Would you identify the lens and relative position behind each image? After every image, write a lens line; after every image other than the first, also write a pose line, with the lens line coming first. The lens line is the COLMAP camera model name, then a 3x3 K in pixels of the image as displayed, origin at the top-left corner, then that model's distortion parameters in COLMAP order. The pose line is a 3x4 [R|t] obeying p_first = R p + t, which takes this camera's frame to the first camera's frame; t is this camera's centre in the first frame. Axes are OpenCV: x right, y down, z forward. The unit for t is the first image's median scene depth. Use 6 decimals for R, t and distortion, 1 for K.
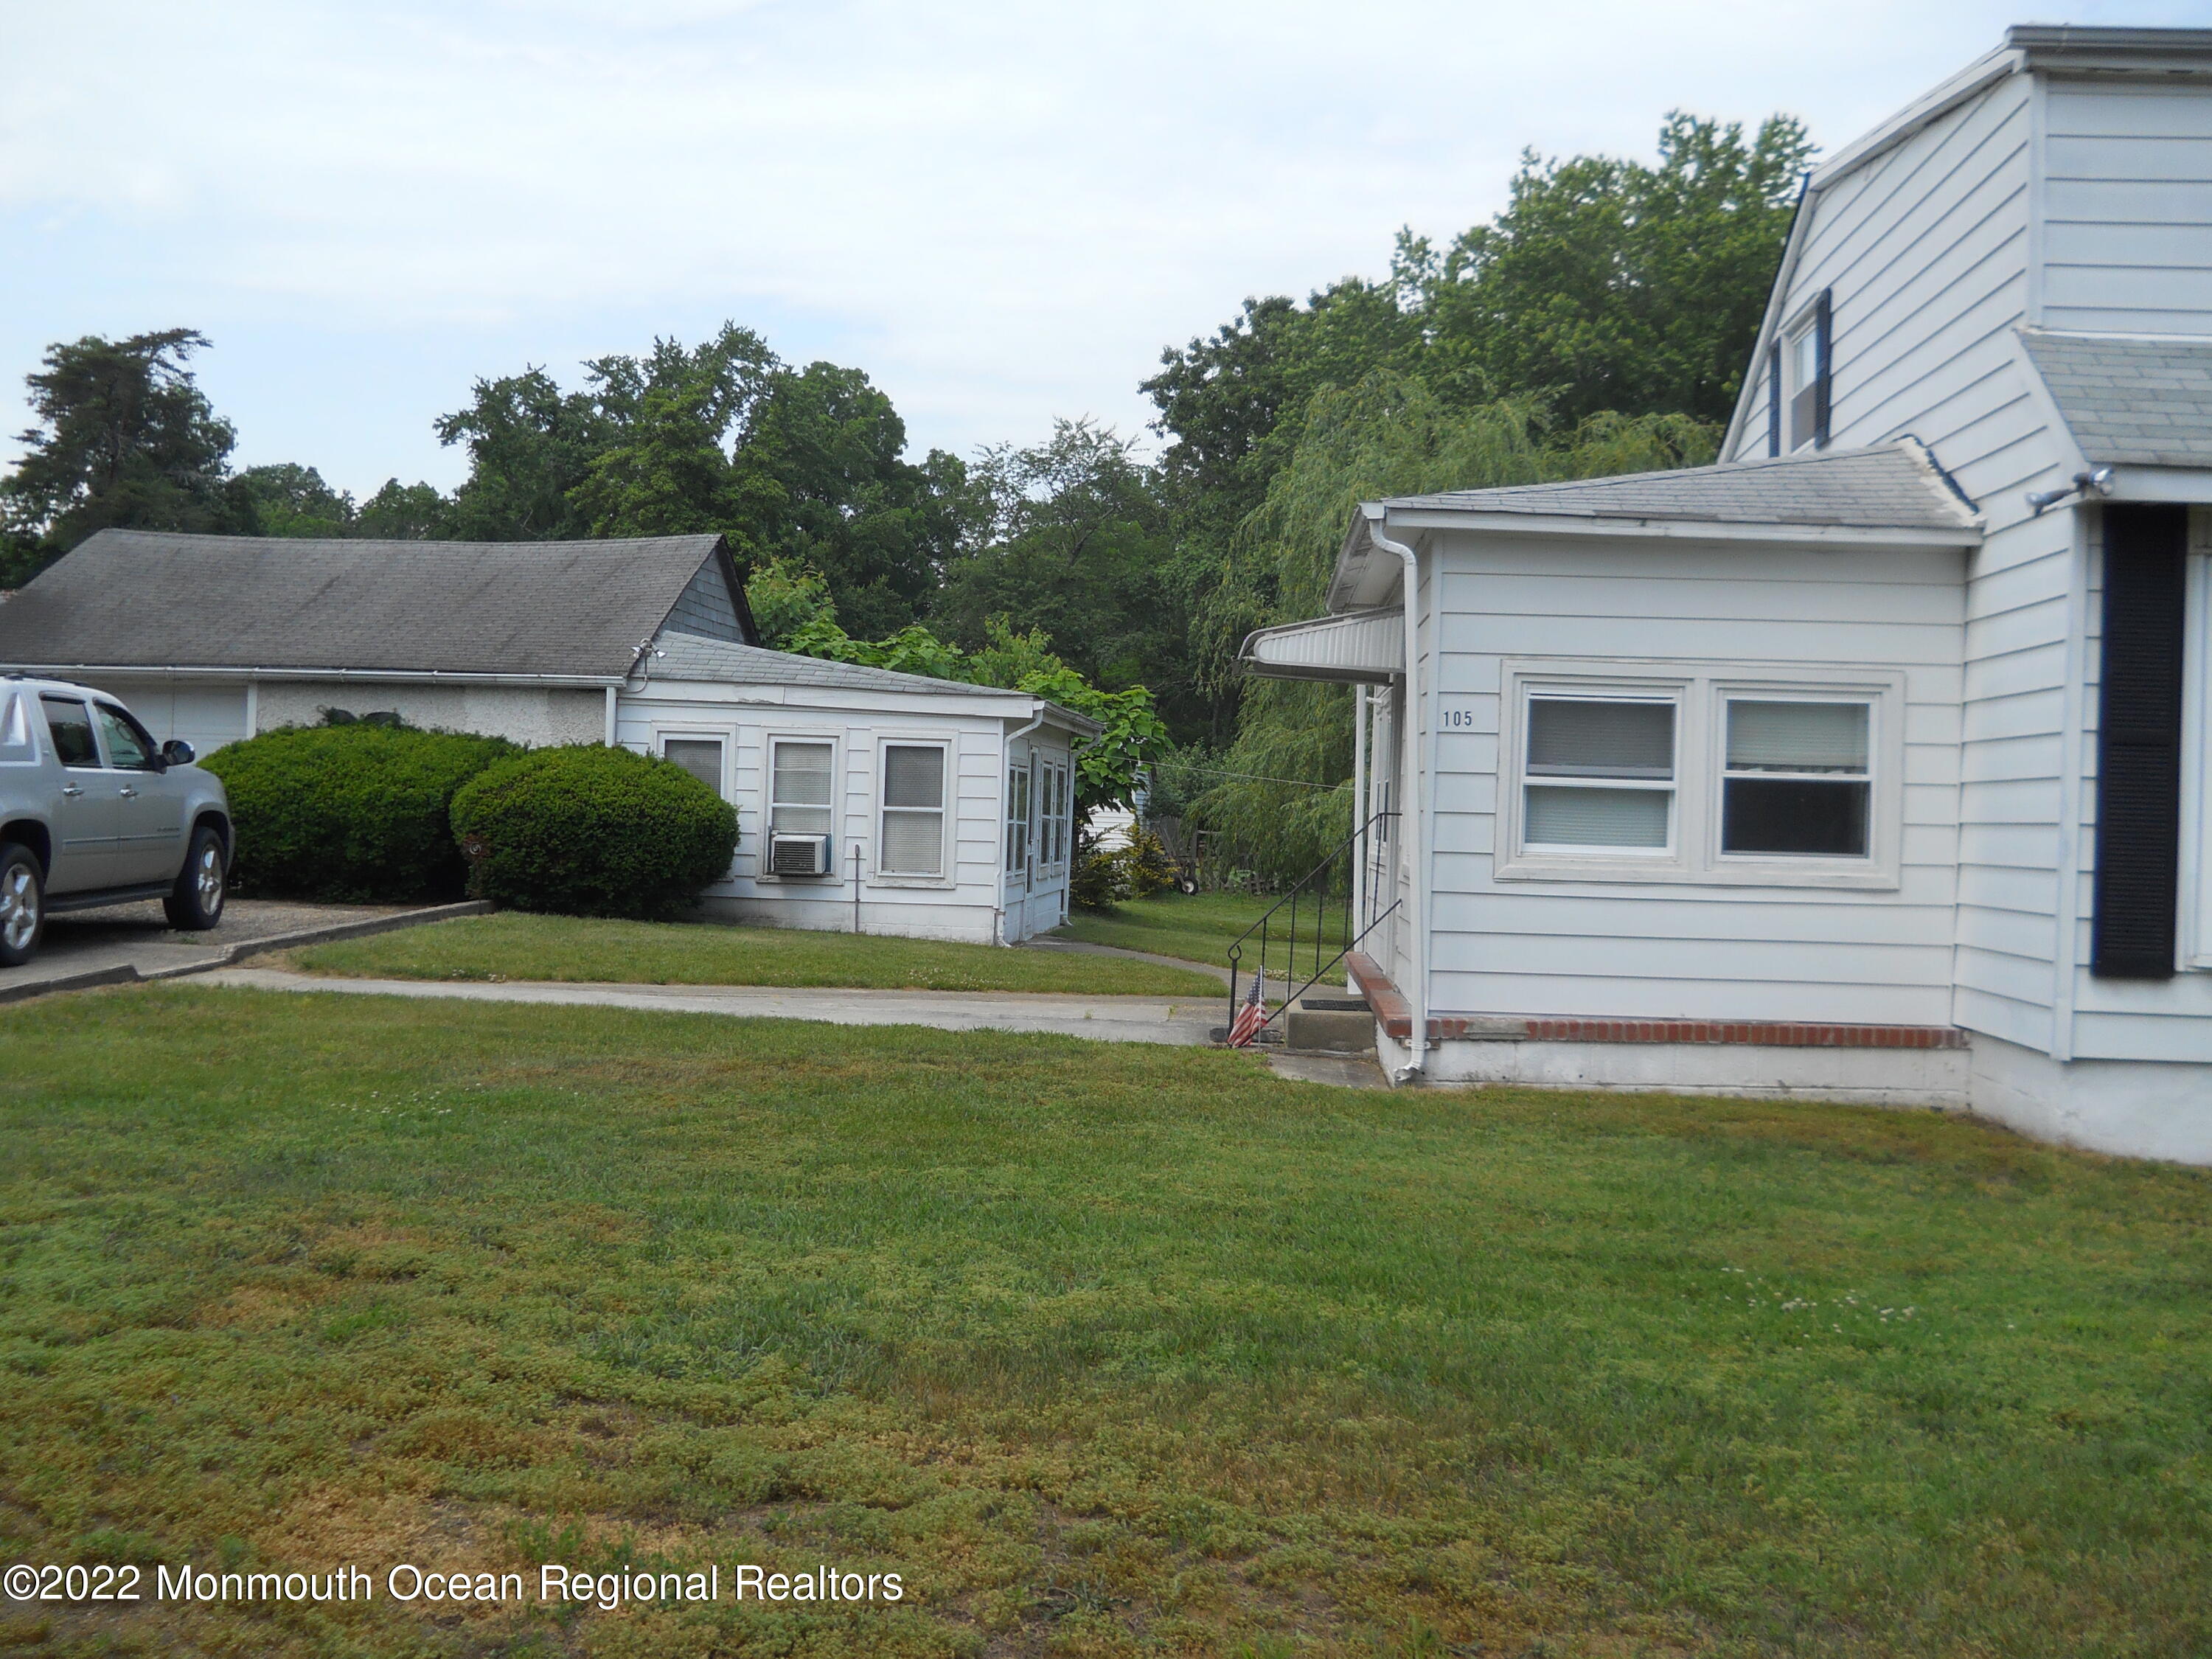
lens RADIAL K [[2433.5, 0, 1107.0], [0, 2433.5, 830.4], [0, 0, 1]] dist [-0.044266, 0.000000]
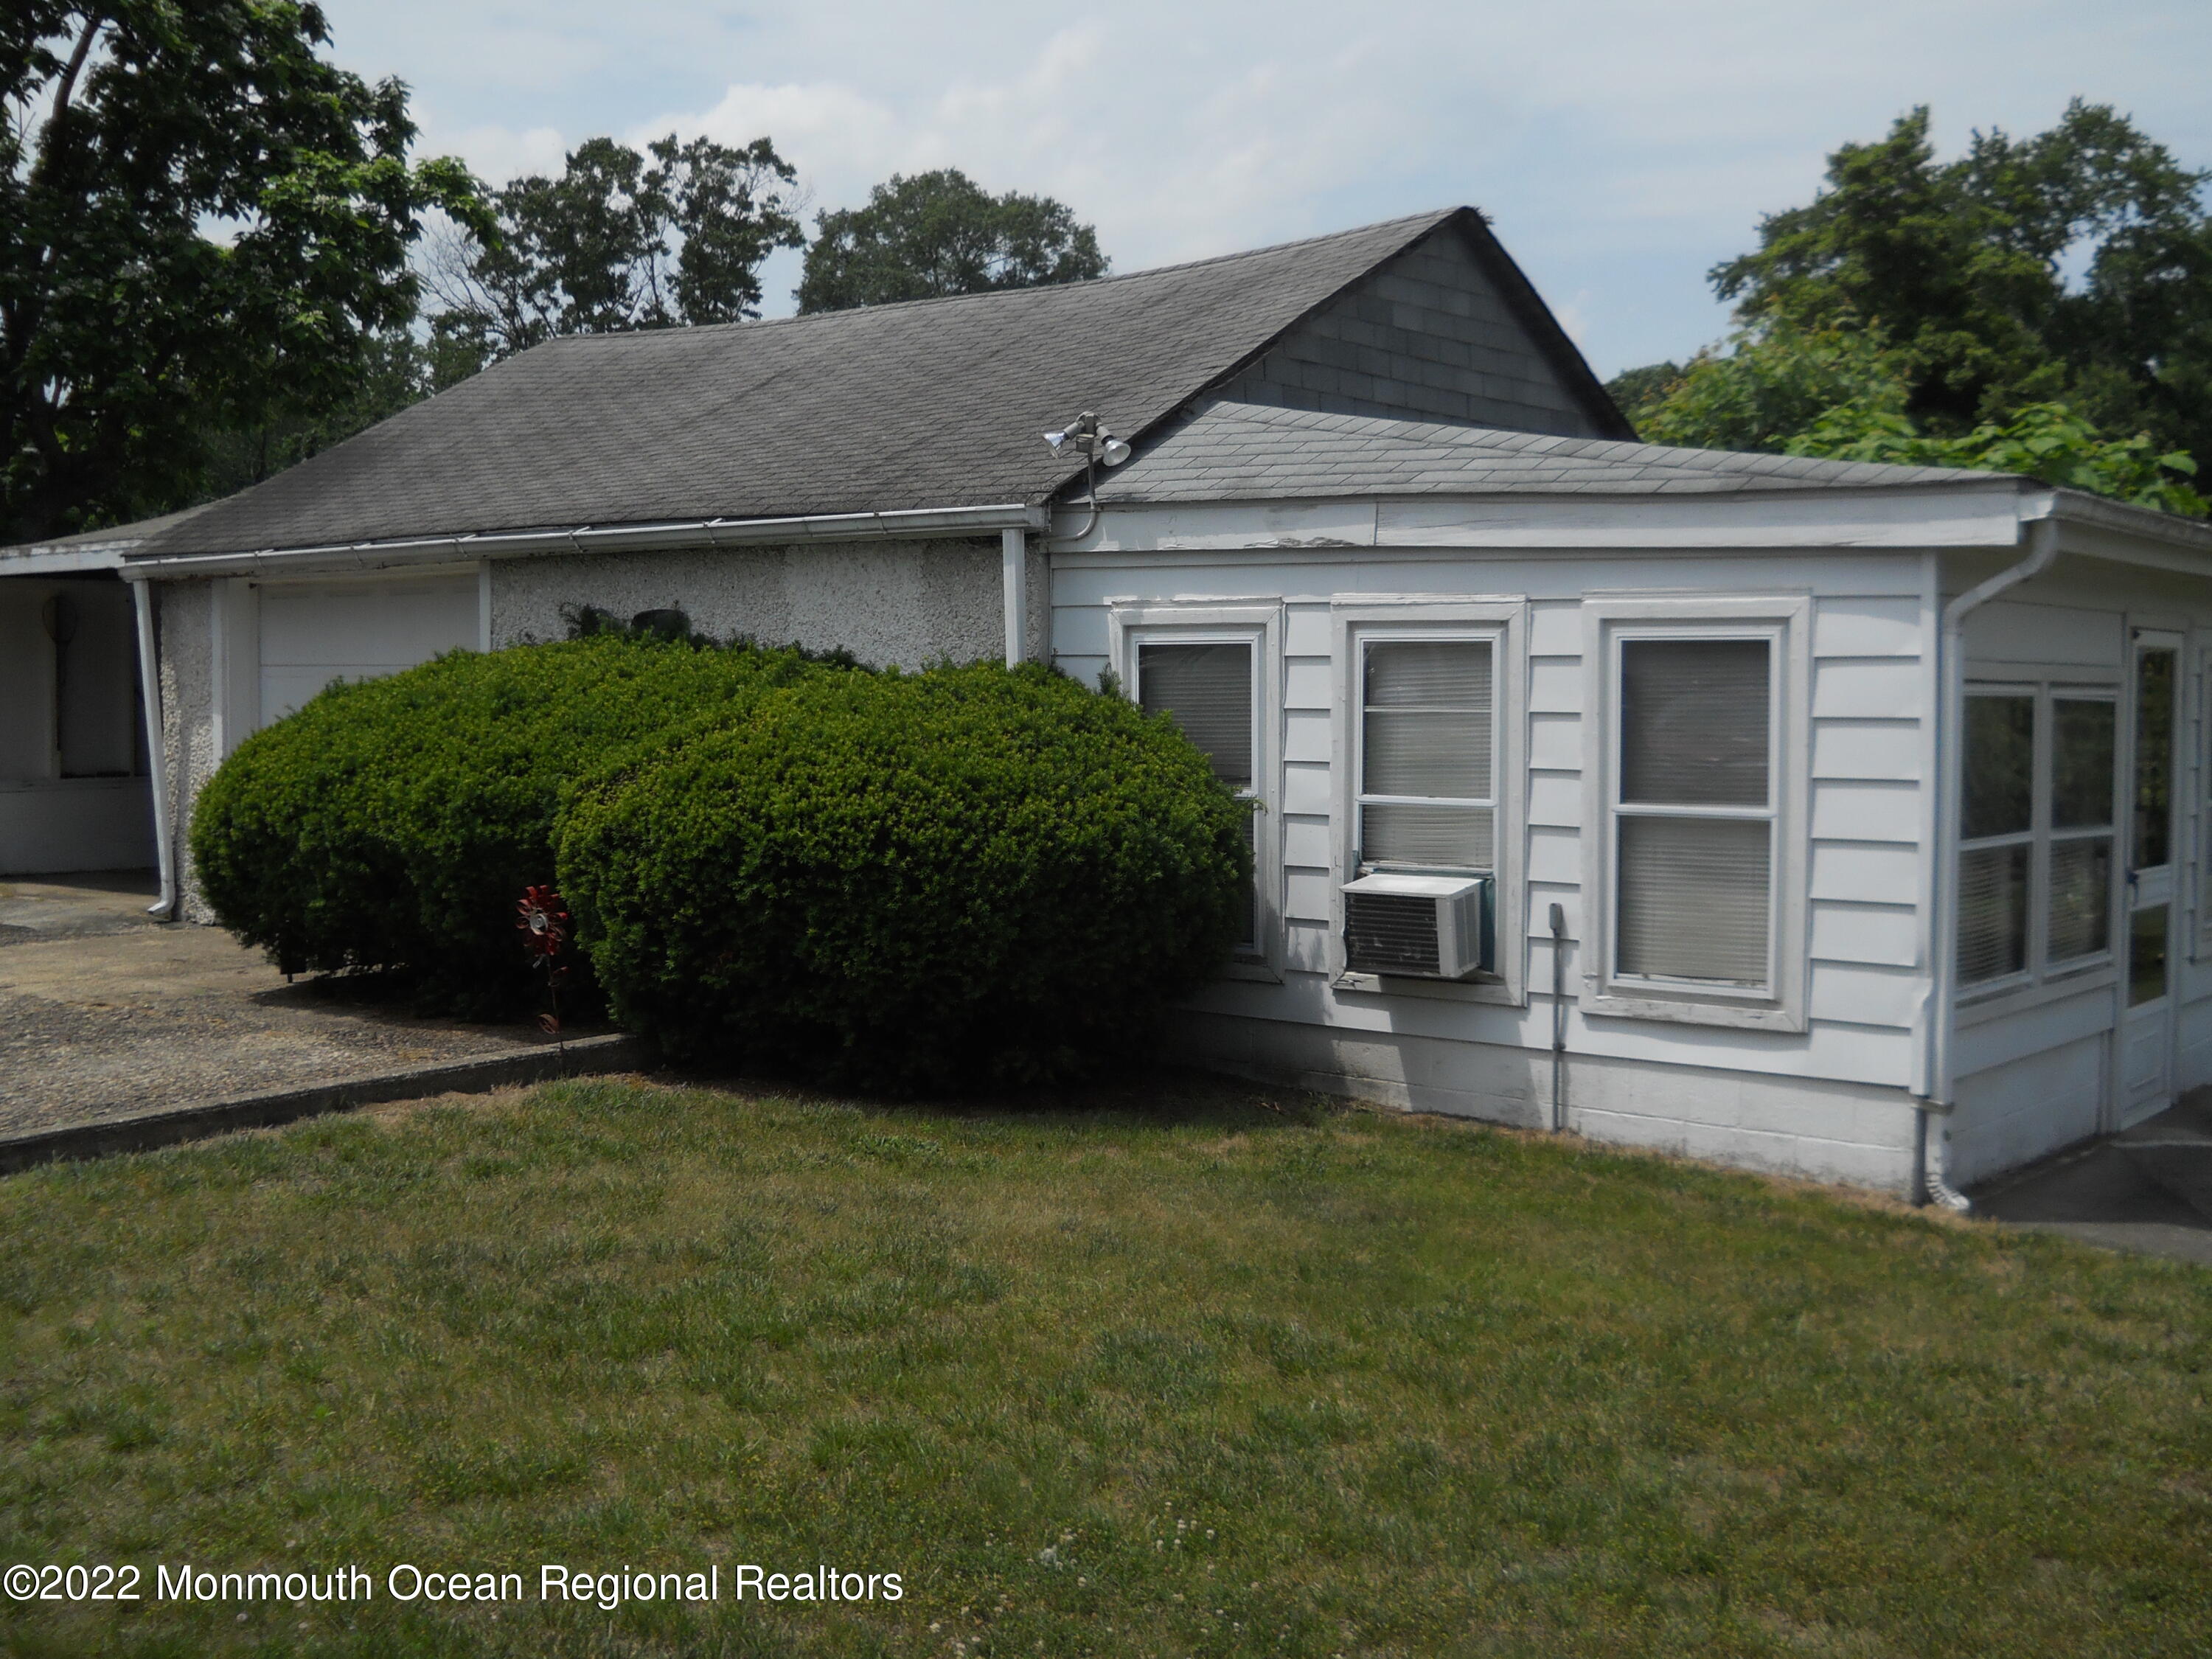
lens RADIAL K [[2433.5, 0, 1102.2], [0, 2433.5, 817.6], [0, 0, 1]] dist [-0.044266, 0.000000]
pose [[0.830215, 0.004058, -0.557429, 0.050802], [0.012678, 0.999577, 0.026159, -0.018653], [0.557299, -0.028784, 0.829812, 0.643975]]
